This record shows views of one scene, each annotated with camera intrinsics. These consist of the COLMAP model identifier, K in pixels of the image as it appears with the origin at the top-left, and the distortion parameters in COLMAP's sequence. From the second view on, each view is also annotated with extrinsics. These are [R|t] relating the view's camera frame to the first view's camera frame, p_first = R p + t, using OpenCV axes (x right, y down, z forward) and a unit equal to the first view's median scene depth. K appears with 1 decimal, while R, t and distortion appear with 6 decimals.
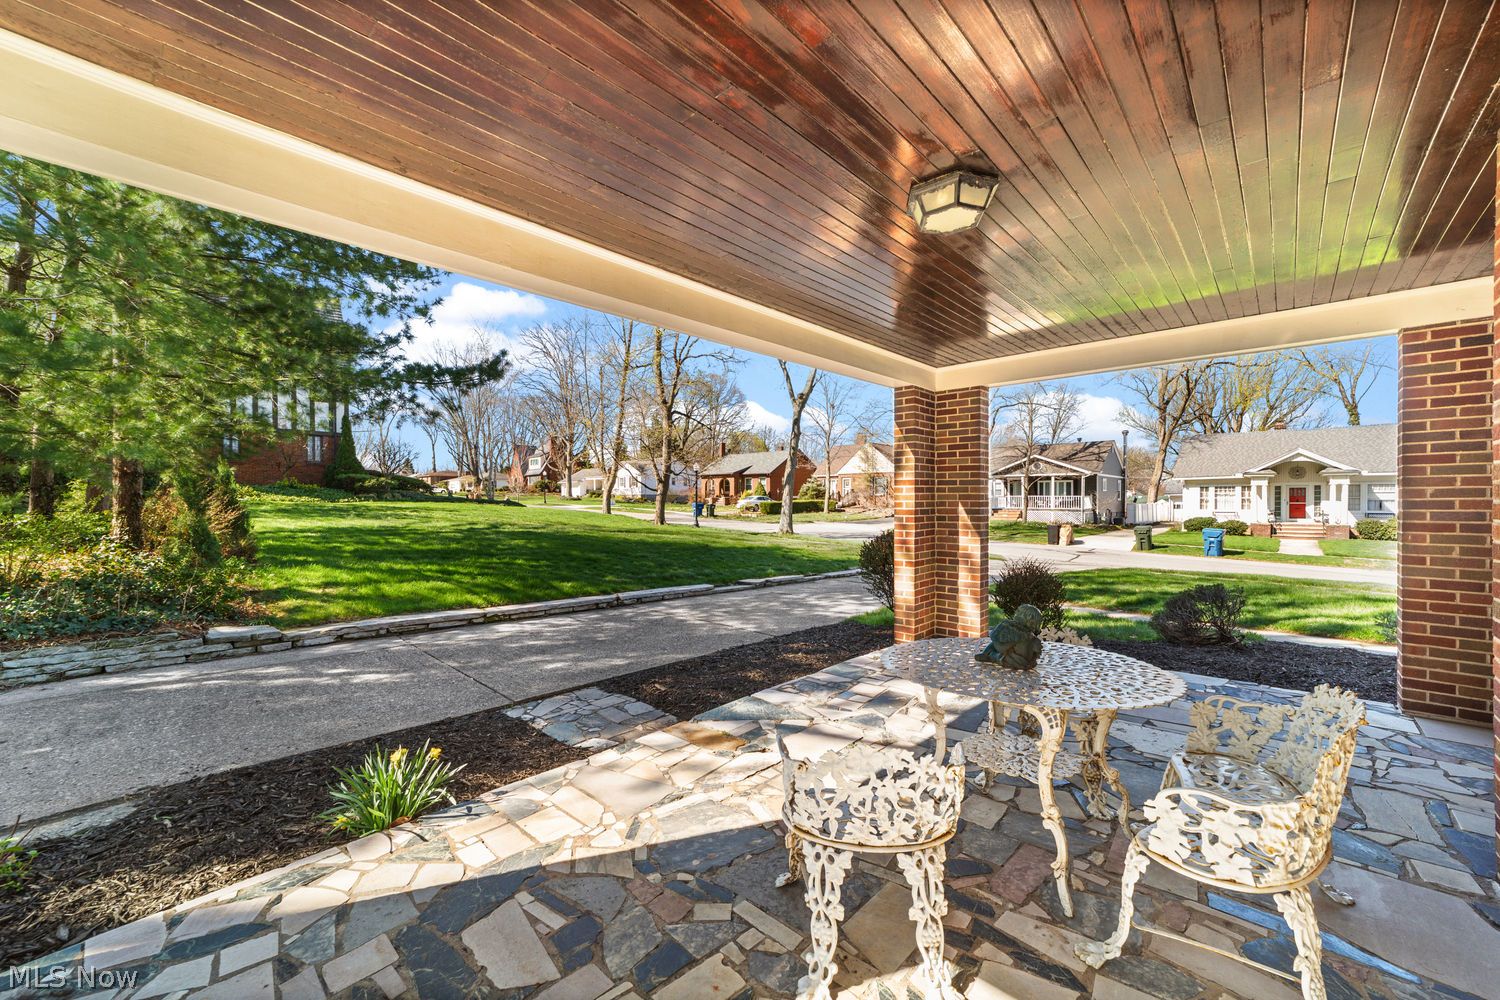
lens RADIAL K [[583.4, 0, 739.3], [0, 583.4, 499.3], [0, 0, 1]] dist [-0.018229, 0.007497]
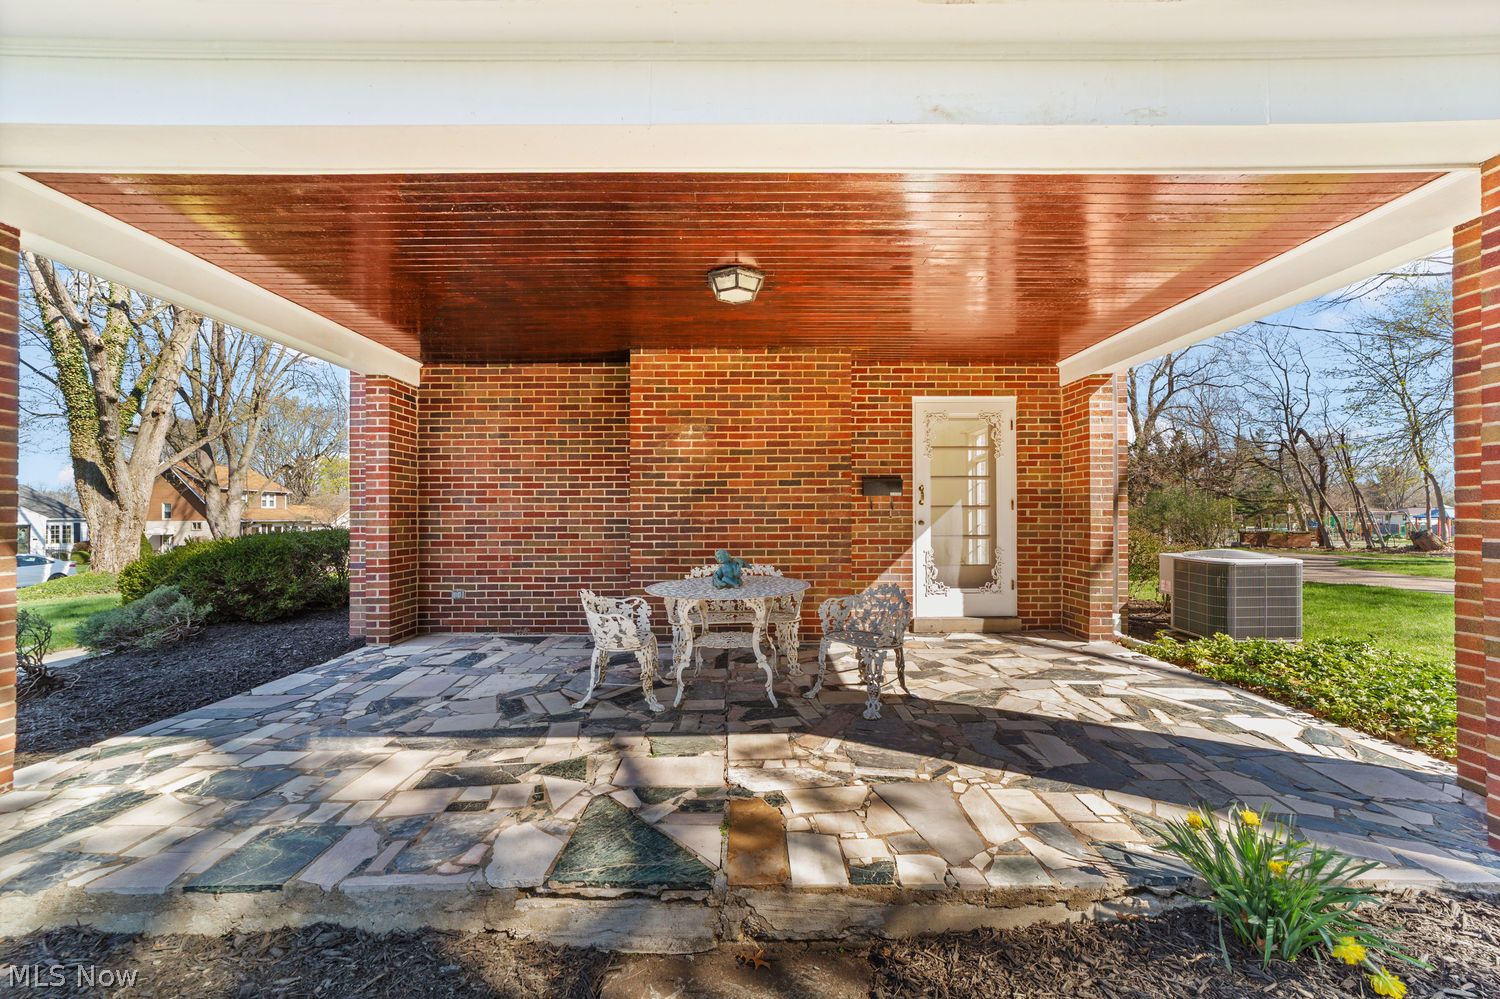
lens RADIAL K [[583.4, 0, 747.4], [0, 583.4, 504.7], [0, 0, 1]] dist [-0.018229, 0.007497]
pose [[-0.683301, 0.014951, 0.729983, -0.527099], [0.008331, 0.999885, -0.012681, 0.055112], [-0.730089, -0.002584, -0.683347, 1.442663]]
